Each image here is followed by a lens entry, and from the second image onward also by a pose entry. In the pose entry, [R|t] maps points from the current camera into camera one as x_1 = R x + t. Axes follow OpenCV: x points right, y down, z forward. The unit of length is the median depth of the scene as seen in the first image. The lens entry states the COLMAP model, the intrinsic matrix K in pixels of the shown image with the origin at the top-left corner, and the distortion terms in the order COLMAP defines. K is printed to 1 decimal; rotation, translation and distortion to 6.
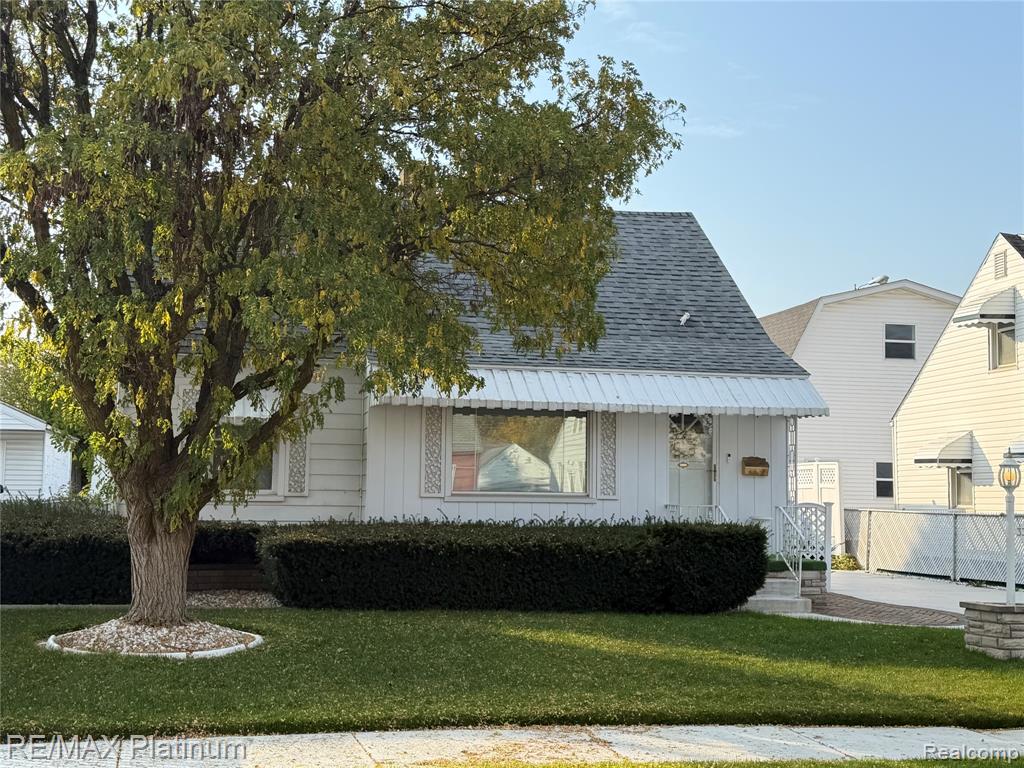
lens RADIAL K [[1323.8, 0, 506.5], [0, 1323.8, 381.9], [0, 0, 1]] dist [0.099740, 0.000000]
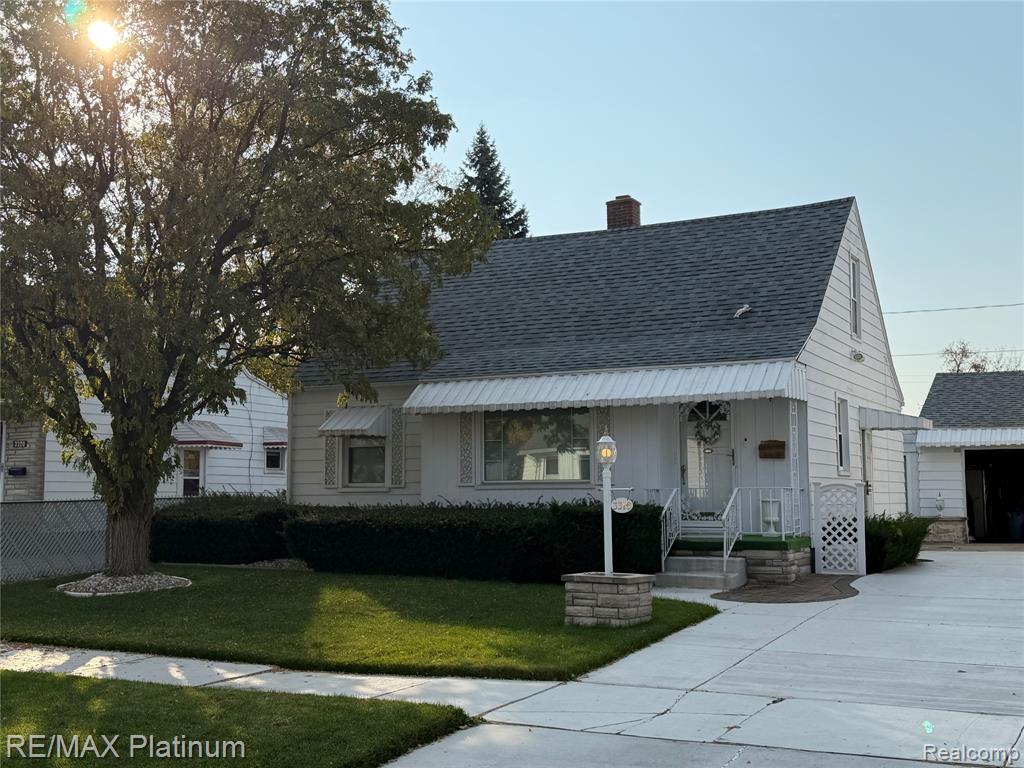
lens RADIAL K [[1205.2, 0, 507.8], [0, 1205.2, 377.2], [0, 0, 1]] dist [0.095822, 0.000000]
pose [[0.755683, -0.080072, -0.650024, 0.769346], [0.074125, 0.996578, -0.036588, 0.032448], [0.650729, -0.020534, 0.759032, 0.190806]]
